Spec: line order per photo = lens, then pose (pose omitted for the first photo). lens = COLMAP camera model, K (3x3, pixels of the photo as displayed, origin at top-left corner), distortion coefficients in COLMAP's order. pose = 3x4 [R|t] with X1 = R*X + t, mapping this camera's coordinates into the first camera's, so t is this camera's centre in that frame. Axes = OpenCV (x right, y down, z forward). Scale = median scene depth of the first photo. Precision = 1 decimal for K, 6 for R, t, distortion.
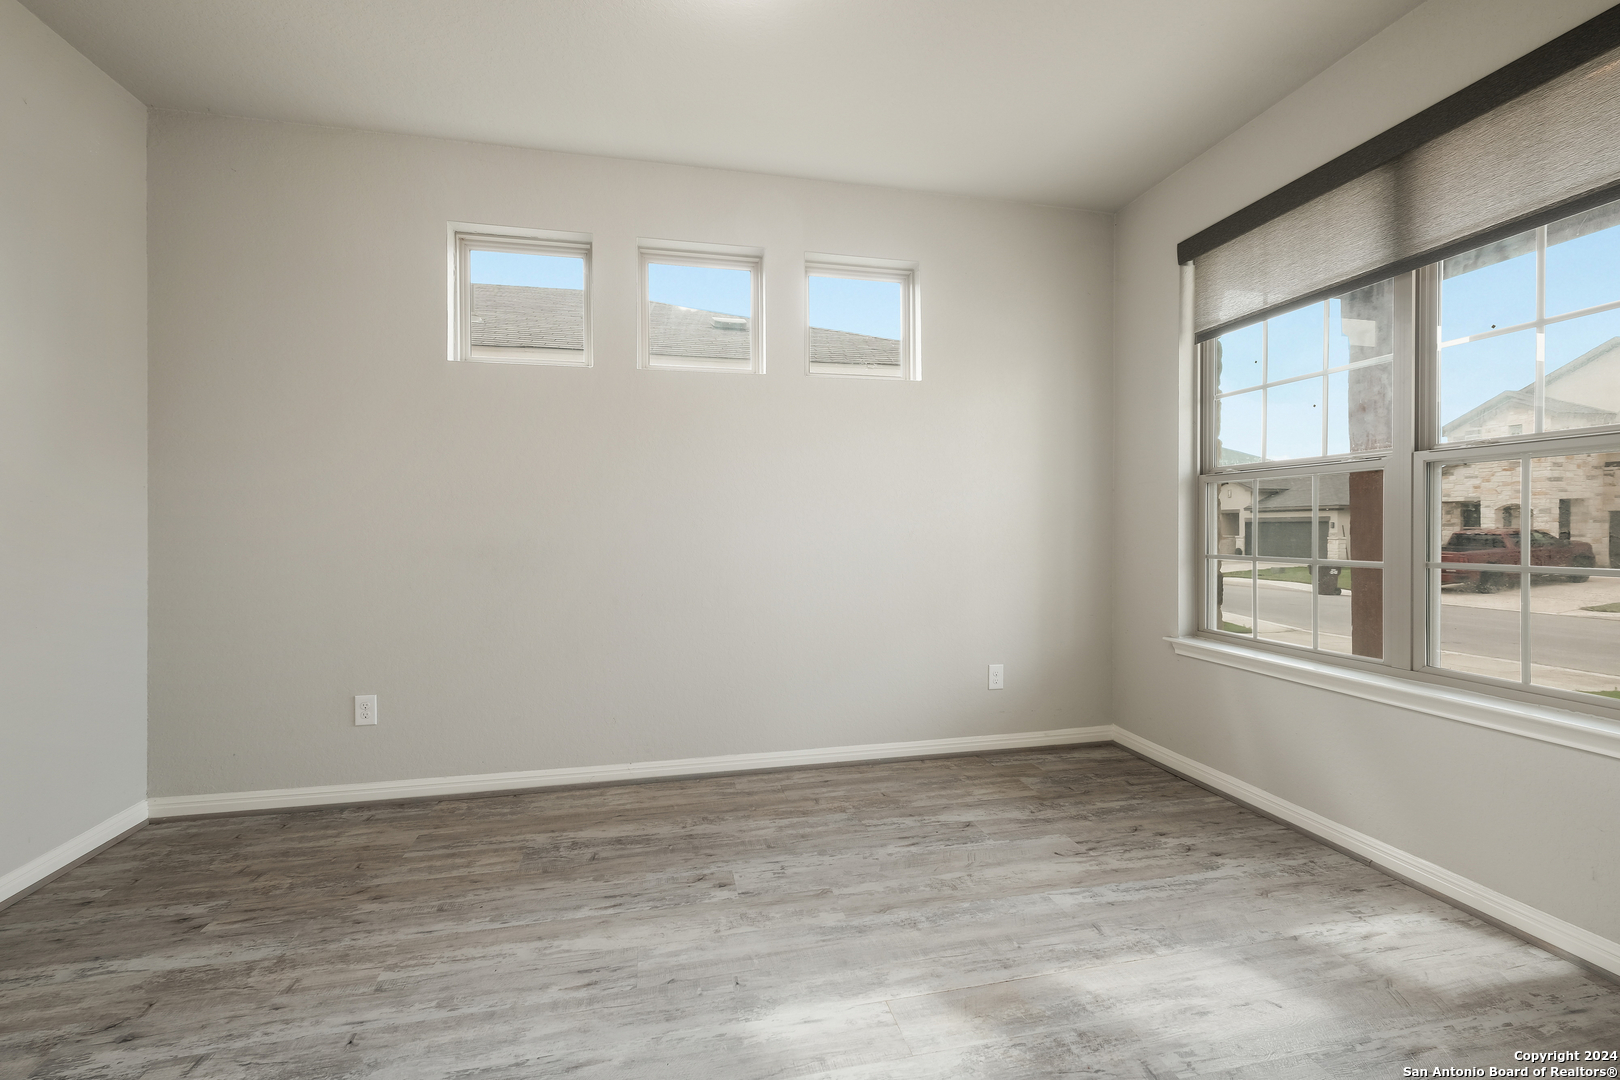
lens RADIAL K [[692.5, 0, 809.3], [0, 692.5, 541.2], [0, 0, 1]] dist [0.003650, 0.000123]
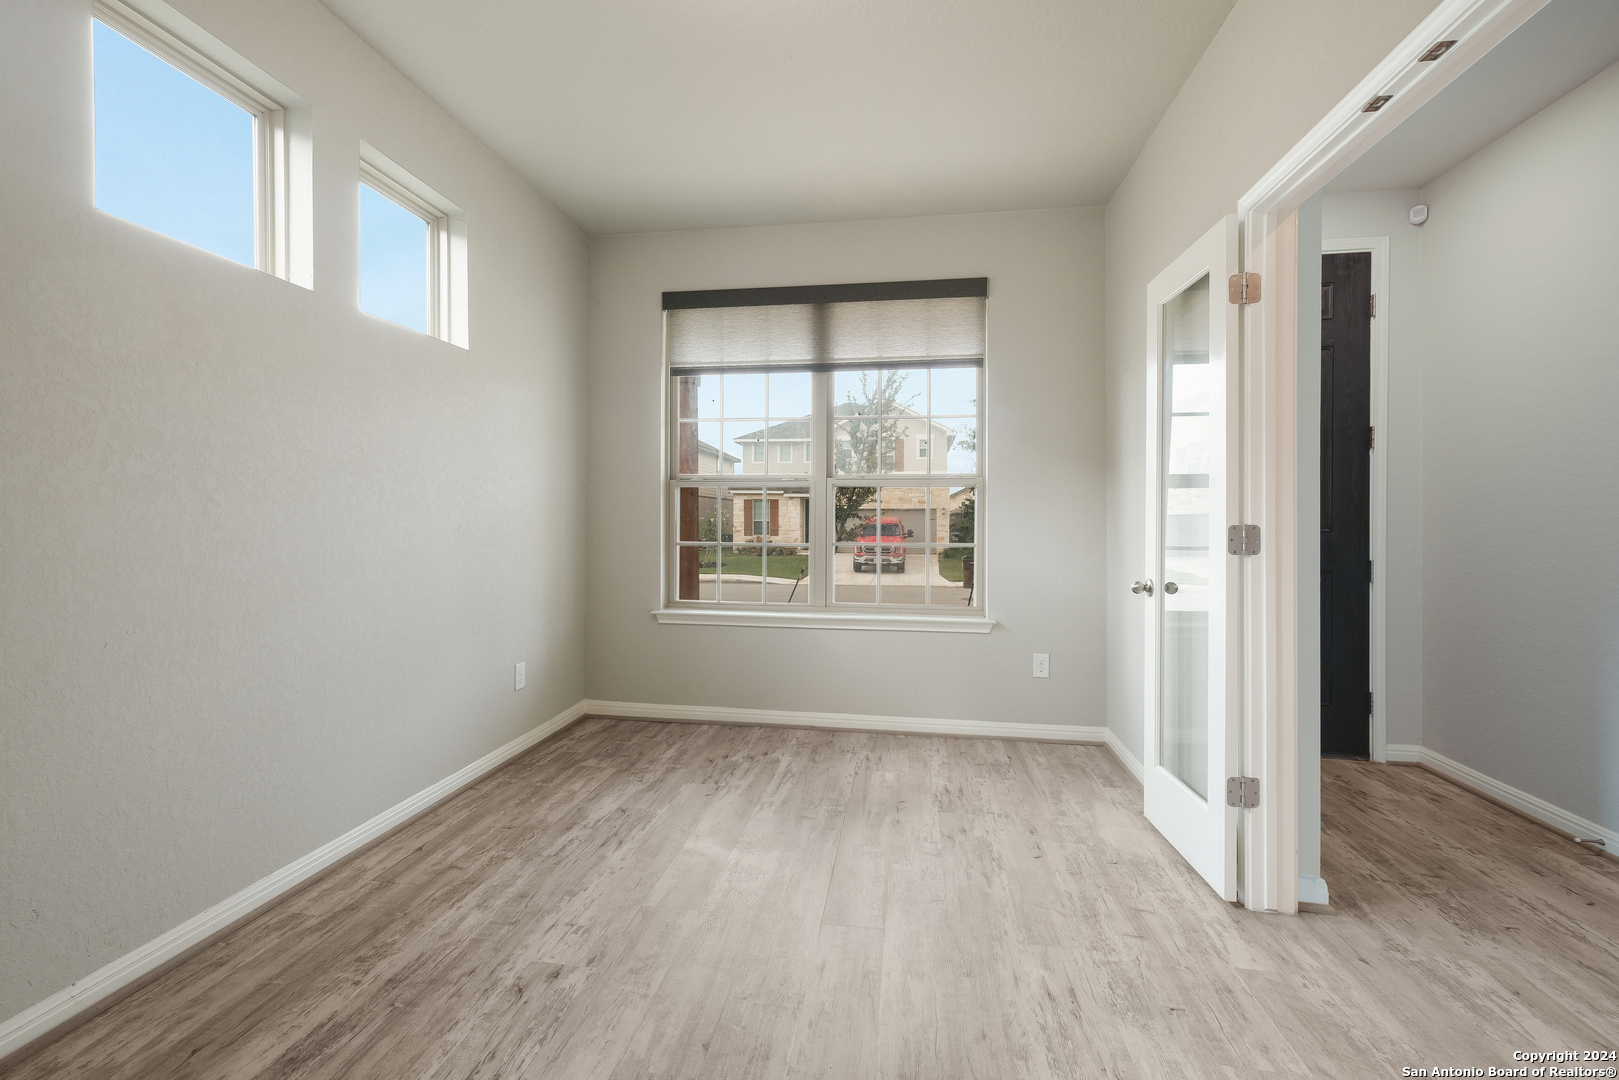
lens RADIAL K [[692.1, 0, 808.9], [0, 692.1, 526.6], [0, 0, 1]] dist [0.003650, 0.000123]
pose [[0.362901, -0.003406, 0.931822, -0.577052], [0.010481, 0.999945, -0.000427, -0.007011], [-0.931769, 0.009921, 0.362917, 0.338469]]
